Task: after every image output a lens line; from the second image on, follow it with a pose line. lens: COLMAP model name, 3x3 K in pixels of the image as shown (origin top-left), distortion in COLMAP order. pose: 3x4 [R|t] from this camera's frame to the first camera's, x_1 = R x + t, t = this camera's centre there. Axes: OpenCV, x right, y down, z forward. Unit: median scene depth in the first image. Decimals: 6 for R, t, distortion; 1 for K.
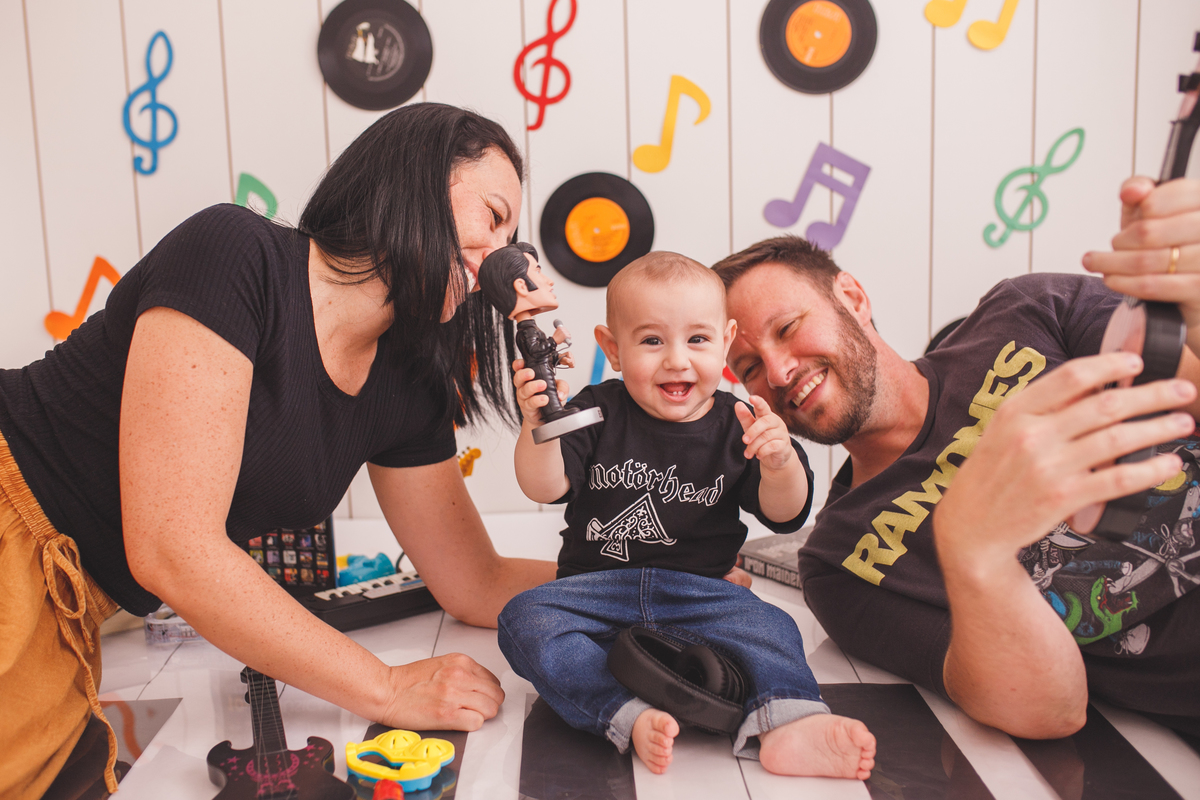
lens RADIAL K [[1247.4, 0, 561.7], [0, 1247.4, 393.2], [0, 0, 1]] dist [-0.031966, 0.000000]
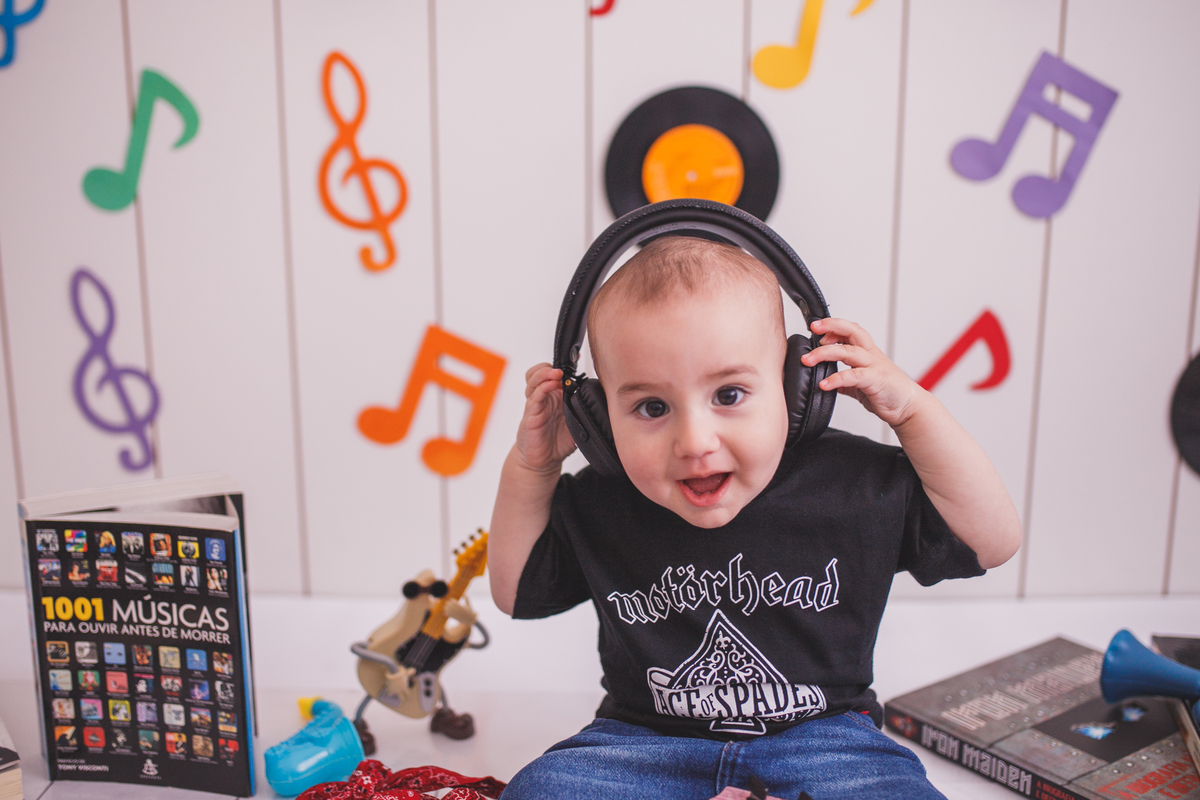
lens RADIAL K [[1294.4, 0, 601.1], [0, 1294.4, 388.9], [0, 0, 1]] dist [-0.032387, 0.000000]
pose [[0.999451, 0.032832, 0.004426, -0.018149], [-0.032999, 0.998433, 0.045196, -0.049438], [-0.002935, -0.045317, 0.998968, 0.326958]]
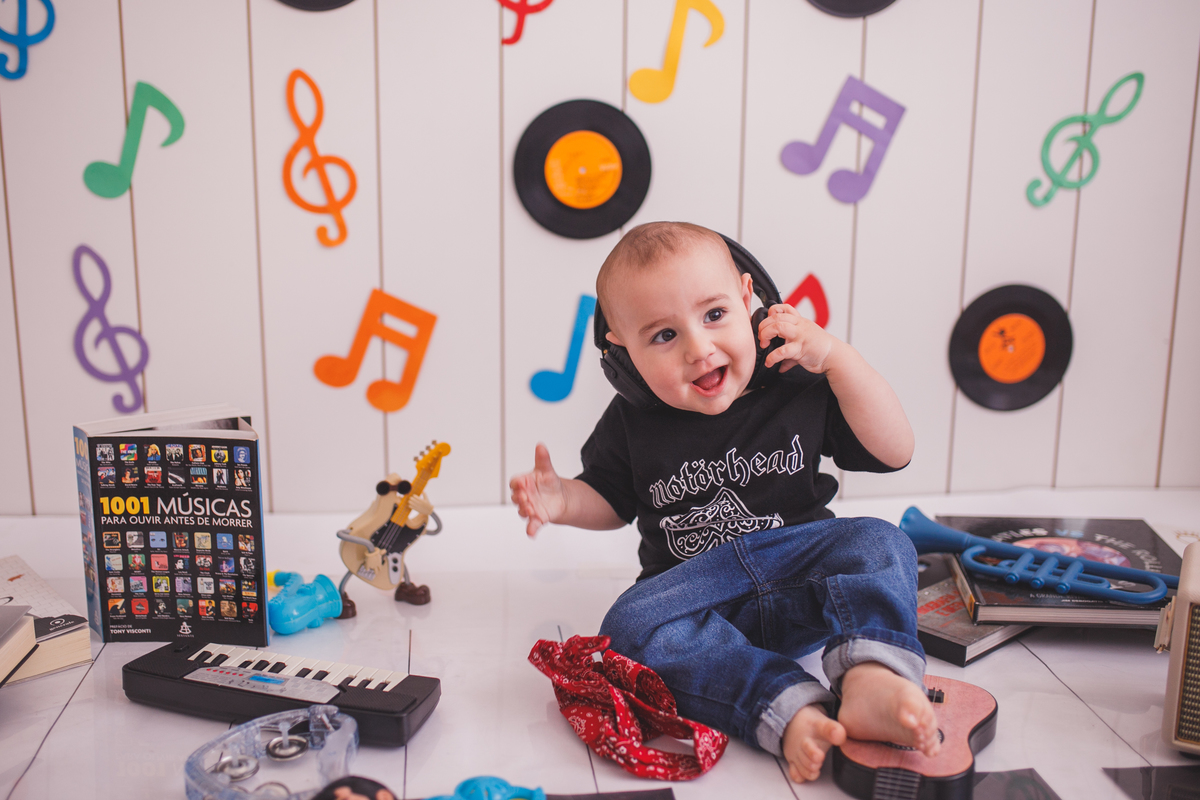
lens RADIAL K [[1247.4, 0, 597.2], [0, 1247.4, 371.4], [0, 0, 1]] dist [-0.031966, 0.000000]
pose [[0.992255, 0.016734, 0.123083, -0.062139], [-0.022229, 0.998810, 0.043404, -0.033874], [-0.122211, -0.045804, 0.991447, 0.175619]]
